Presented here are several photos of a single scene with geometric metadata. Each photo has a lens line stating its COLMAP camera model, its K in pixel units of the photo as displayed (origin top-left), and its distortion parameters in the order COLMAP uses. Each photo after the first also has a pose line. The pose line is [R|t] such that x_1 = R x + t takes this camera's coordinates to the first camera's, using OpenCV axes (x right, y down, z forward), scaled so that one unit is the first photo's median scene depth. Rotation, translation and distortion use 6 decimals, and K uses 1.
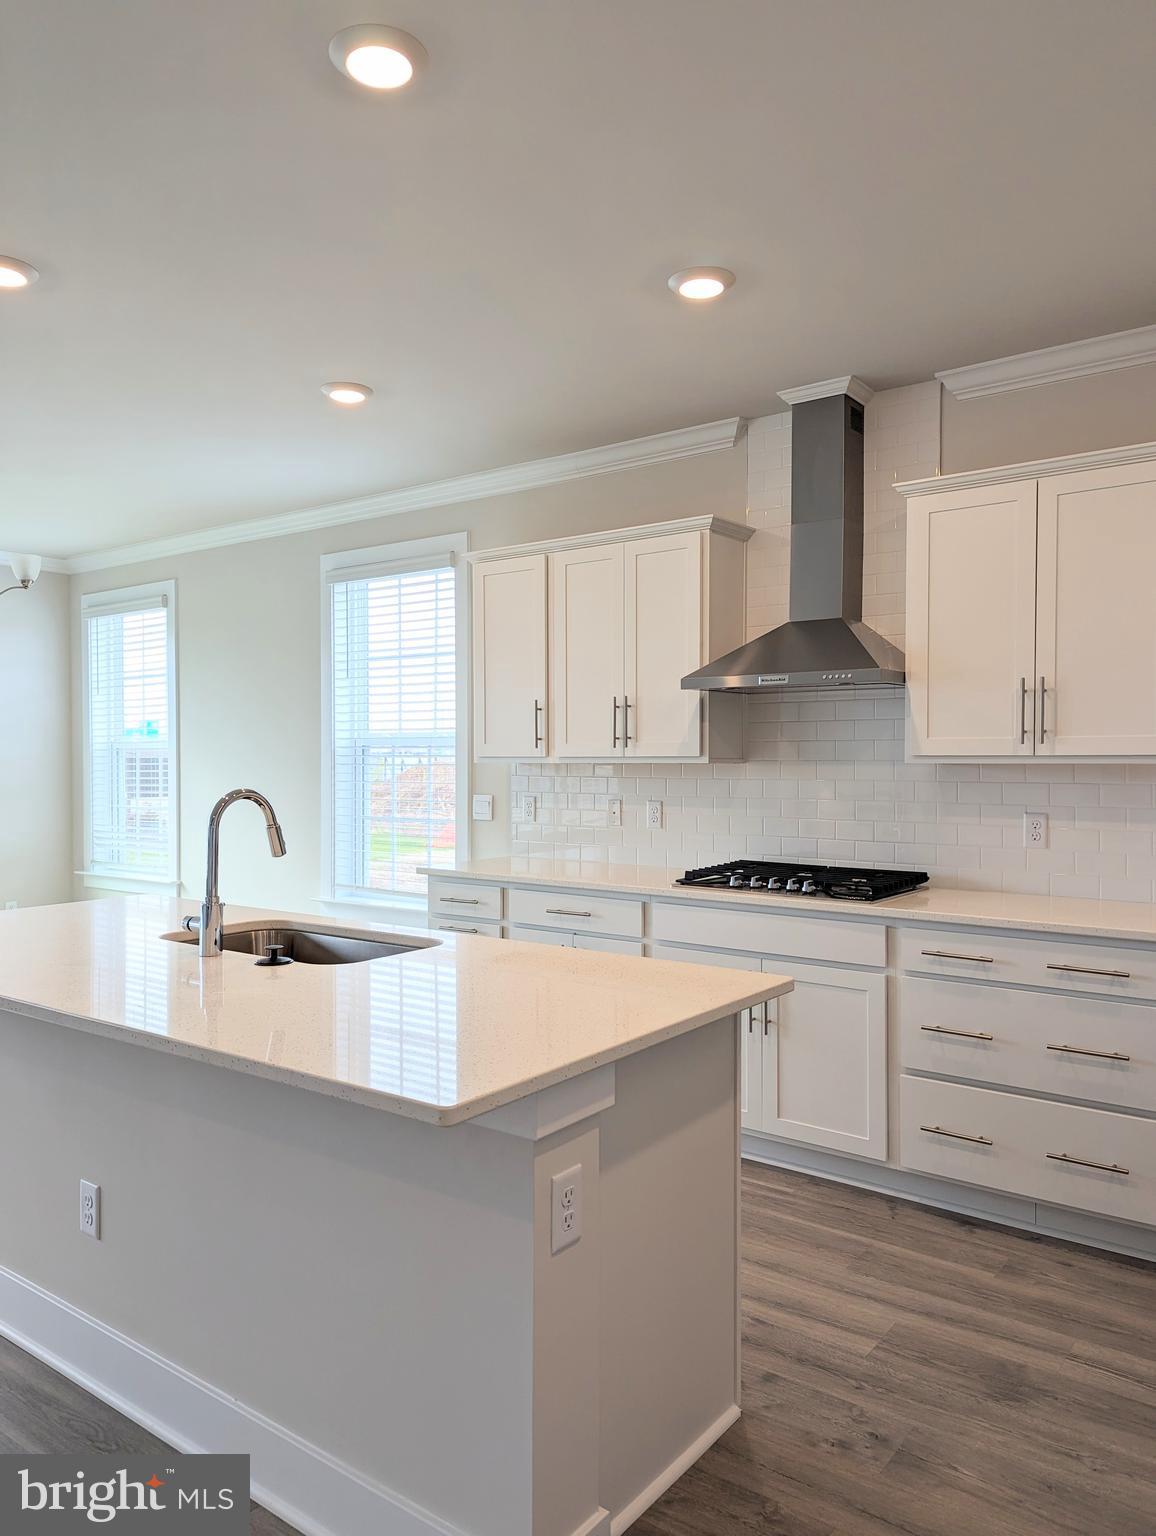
lens RADIAL K [[1076.2, 0, 583.7], [0, 1076.2, 764.3], [0, 0, 1]] dist [0.055418, -0.054947]
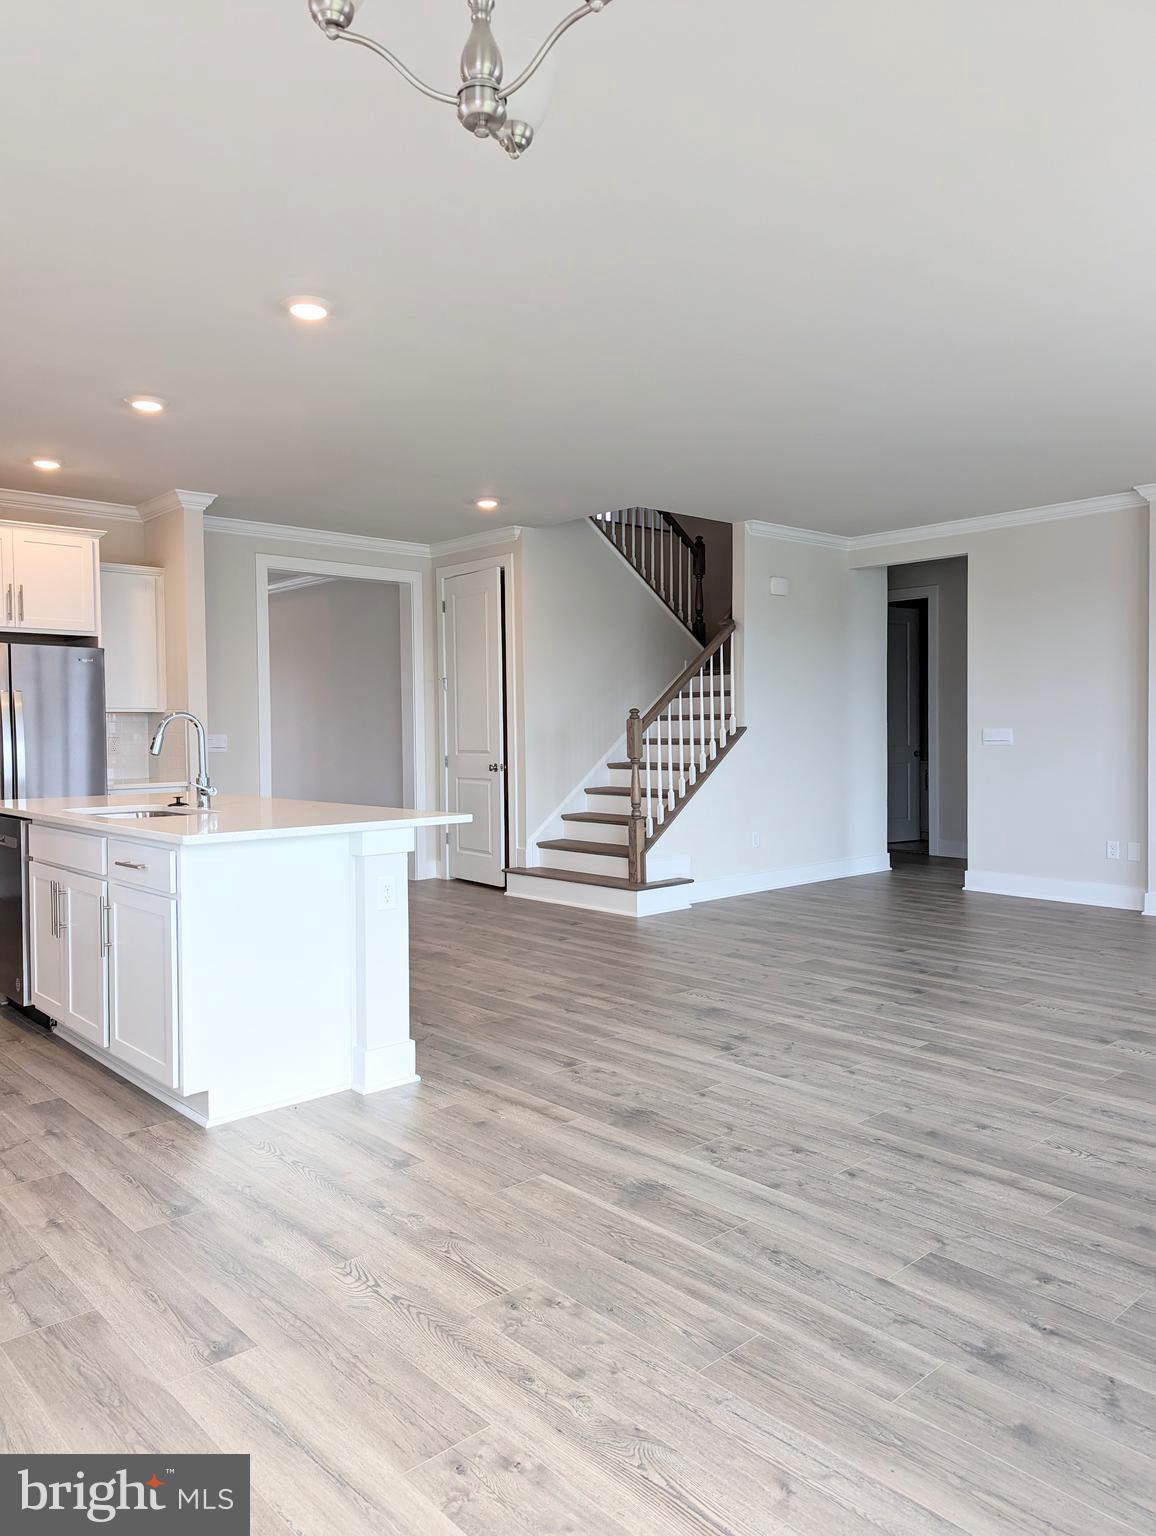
lens RADIAL K [[1076.2, 0, 583.7], [0, 1076.2, 764.3], [0, 0, 1]] dist [0.055418, -0.054947]
pose [[-0.982215, 0.004769, 0.187698, -0.964854], [0.012054, 0.999217, 0.037691, 0.039678], [-0.187371, 0.039283, -0.981503, 1.969368]]
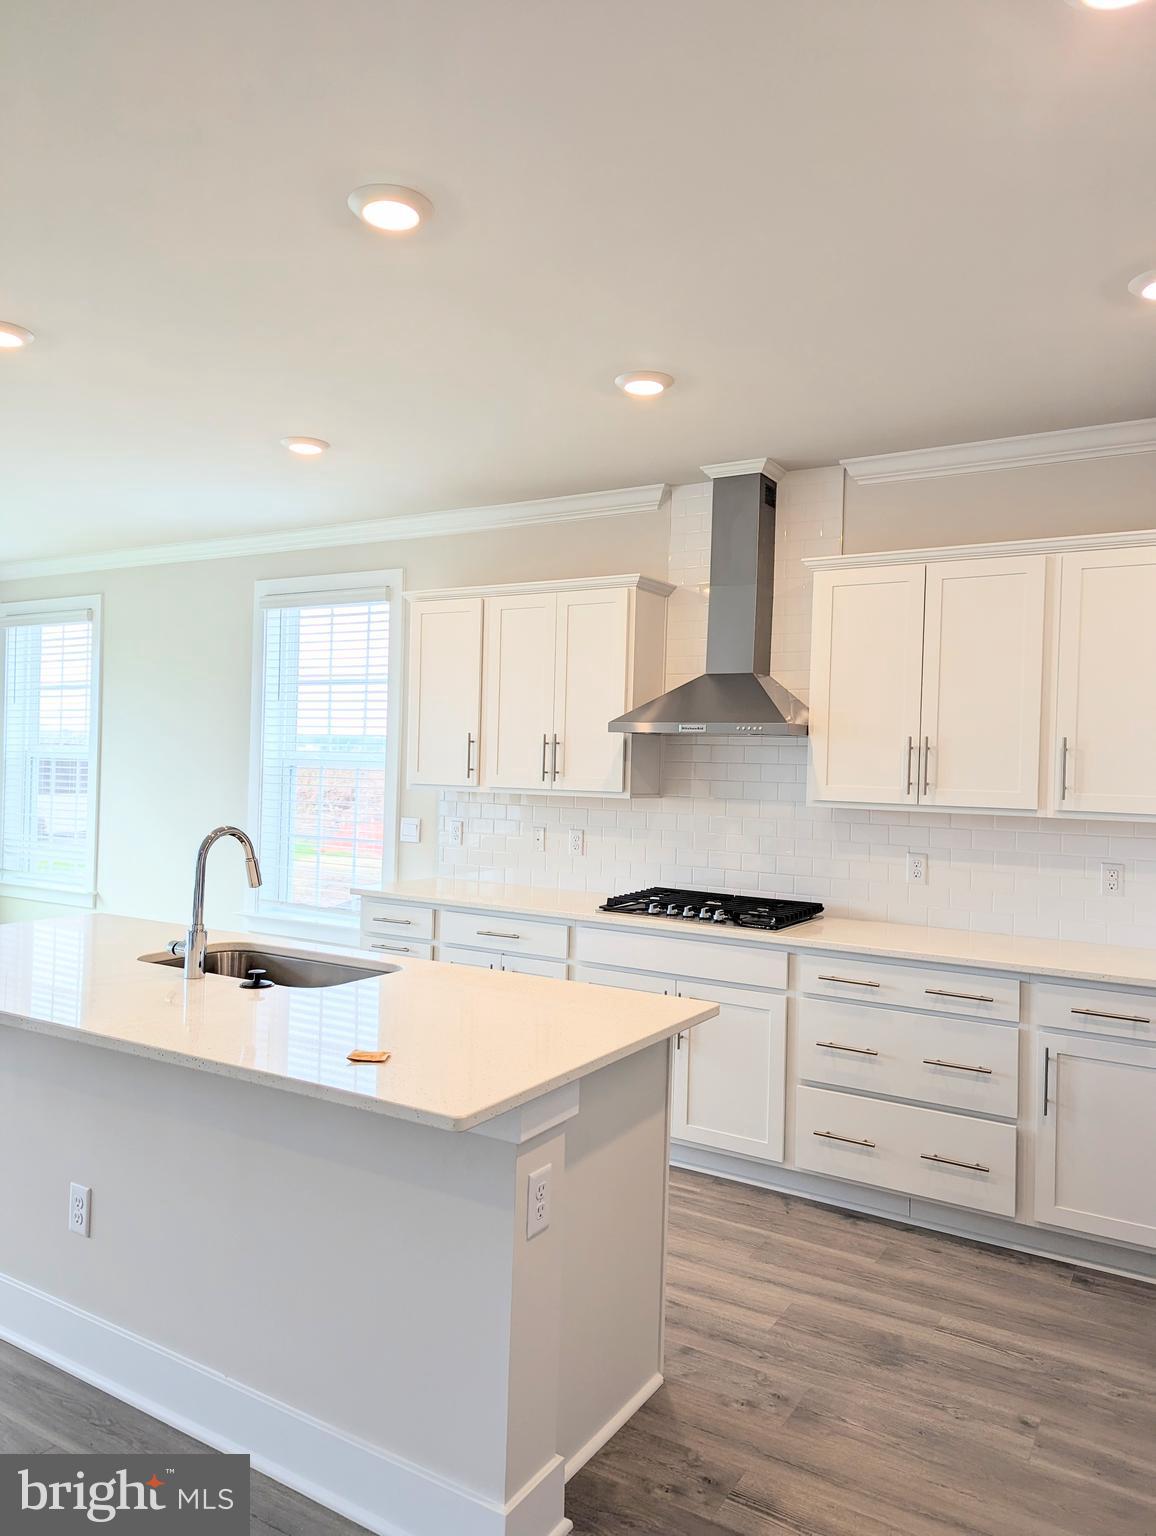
lens RADIAL K [[1074.9, 0, 573.3], [0, 1074.9, 759.4], [0, 0, 1]] dist [0.055058, -0.059556]
pose [[0.995322, 0.028513, 0.092306, -0.052633], [-0.027575, 0.999554, -0.011422, -0.032996], [-0.092590, 0.008823, 0.995665, -0.100720]]
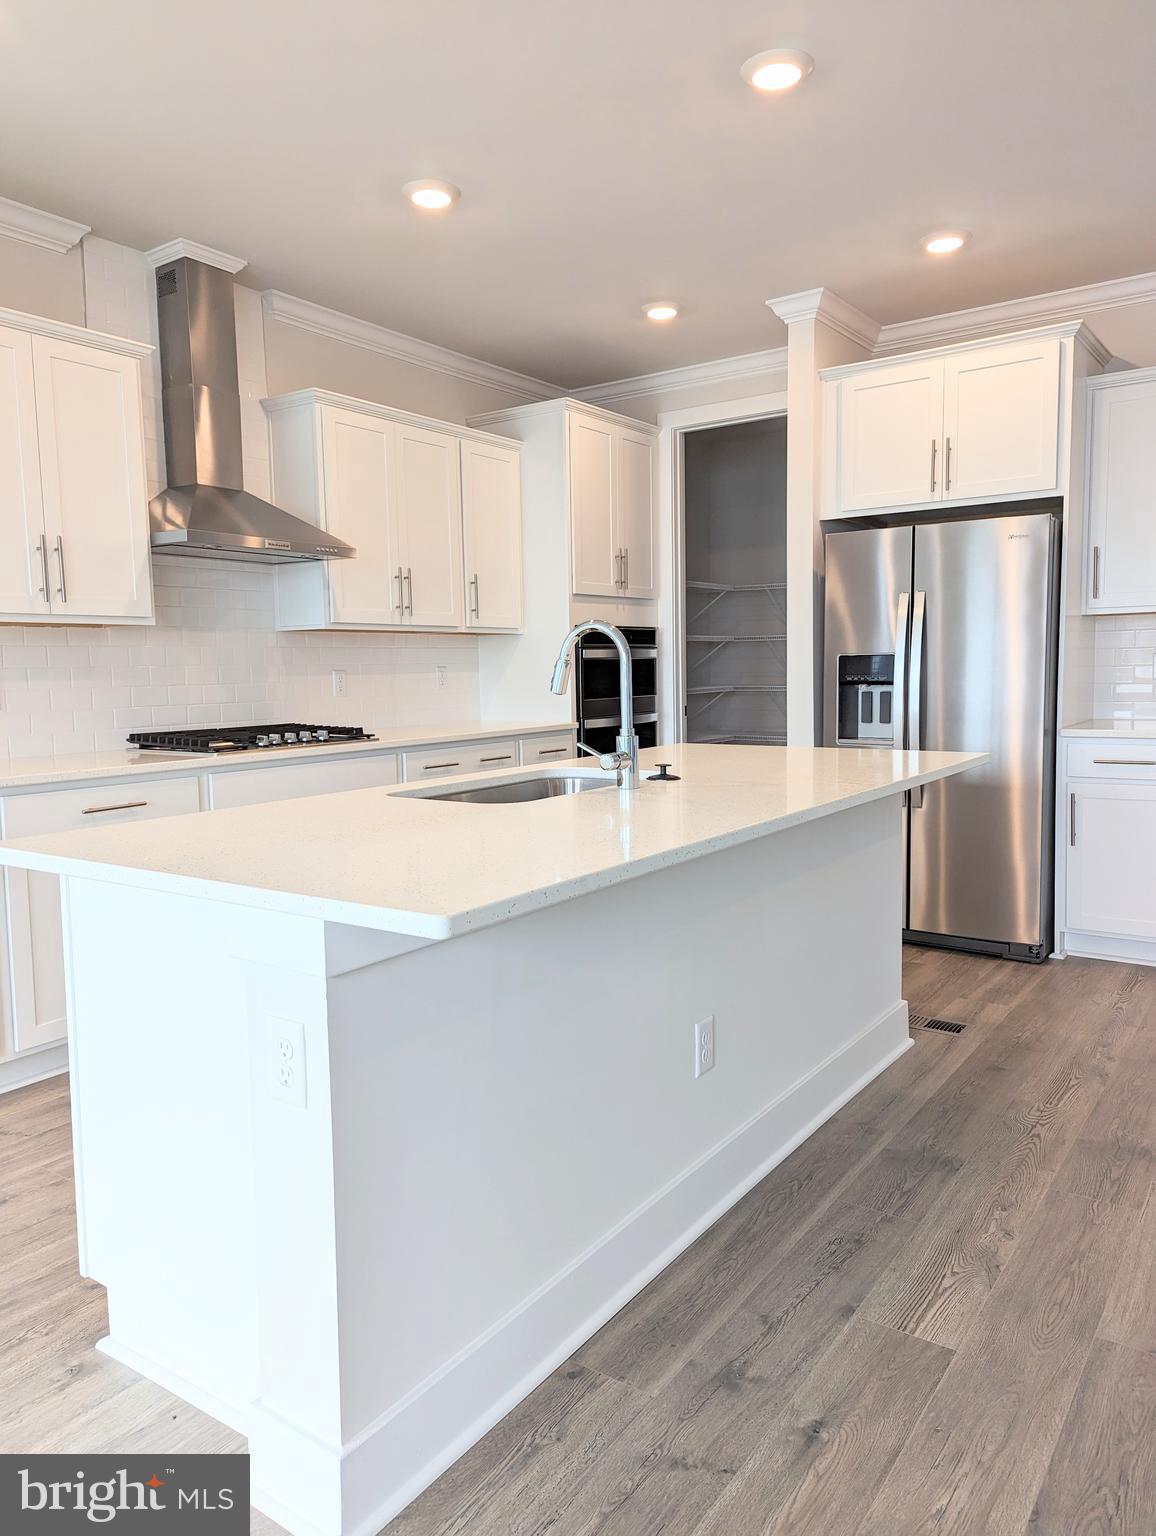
lens RADIAL K [[1076.2, 0, 583.7], [0, 1076.2, 764.3], [0, 0, 1]] dist [0.055418, -0.054947]
pose [[-0.029243, -0.091090, 0.995413, -0.998900], [0.027471, 0.995390, 0.091895, 0.050766], [-0.999195, 0.030033, -0.026605, 0.813923]]
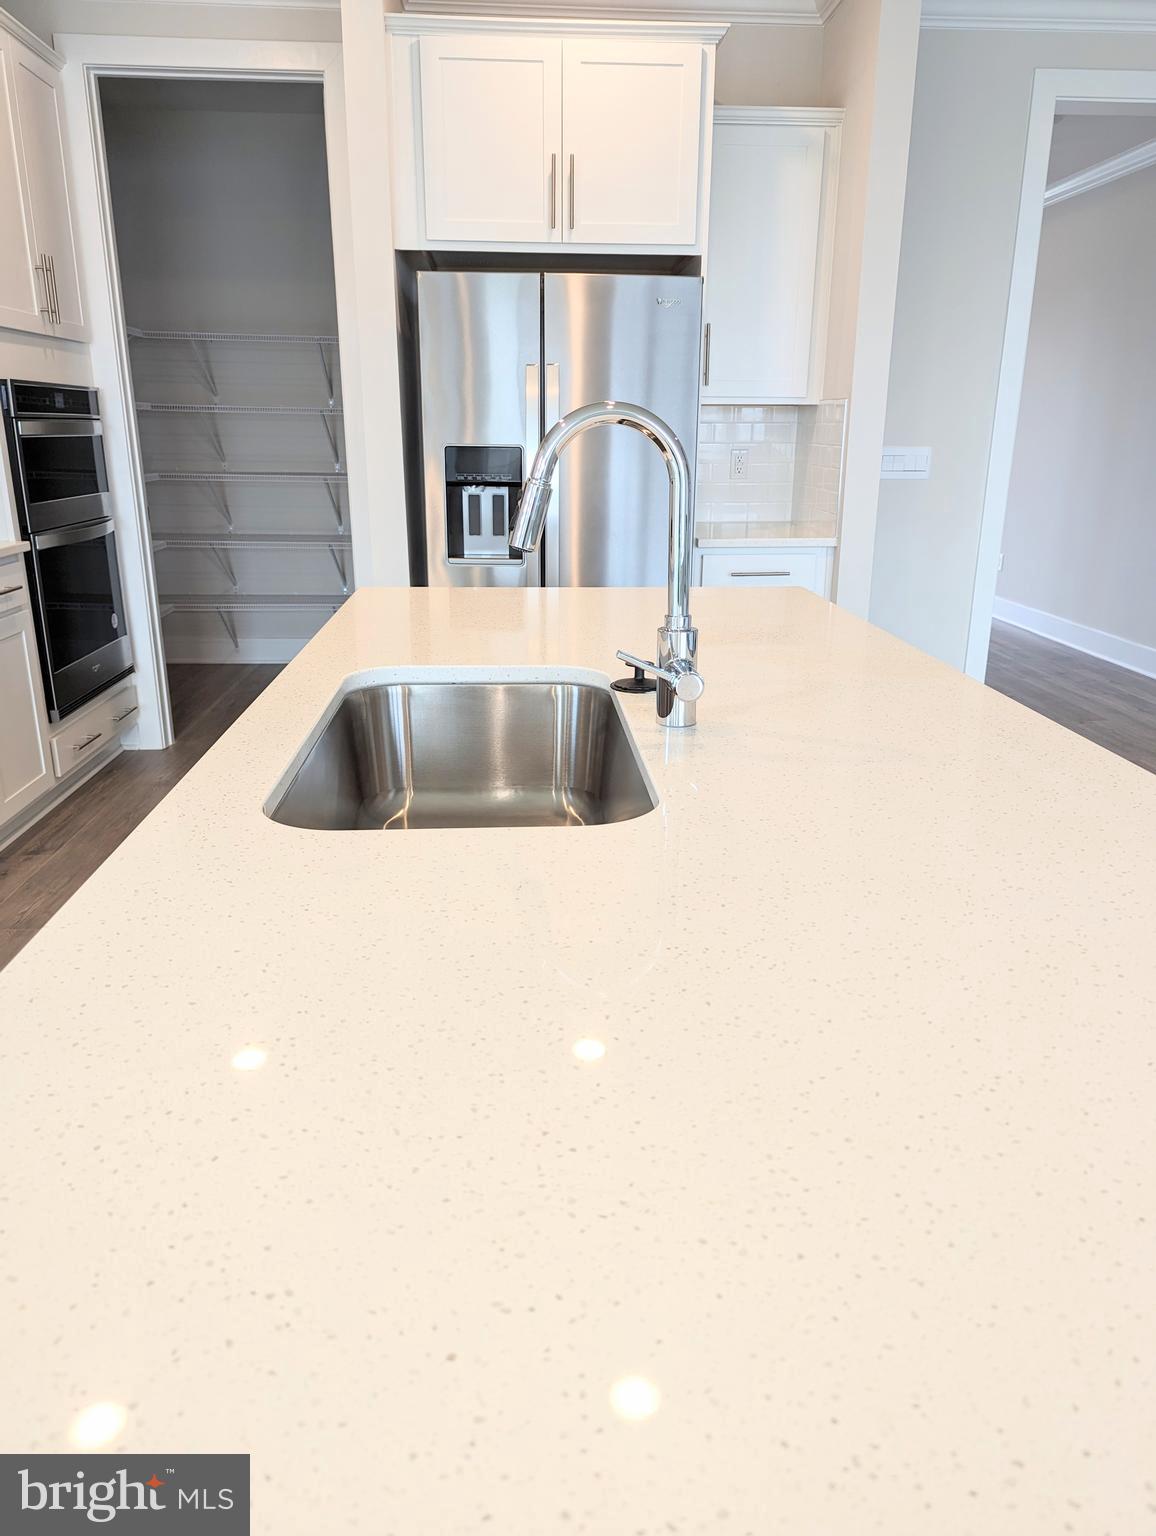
lens RADIAL K [[1076.2, 0, 583.7], [0, 1076.2, 764.3], [0, 0, 1]] dist [0.055418, -0.054947]
pose [[-0.651507, -0.229866, 0.722980, -0.546401], [-0.001454, 0.953368, 0.301806, 0.025746], [-0.758641, 0.195577, -0.621461, 1.054422]]
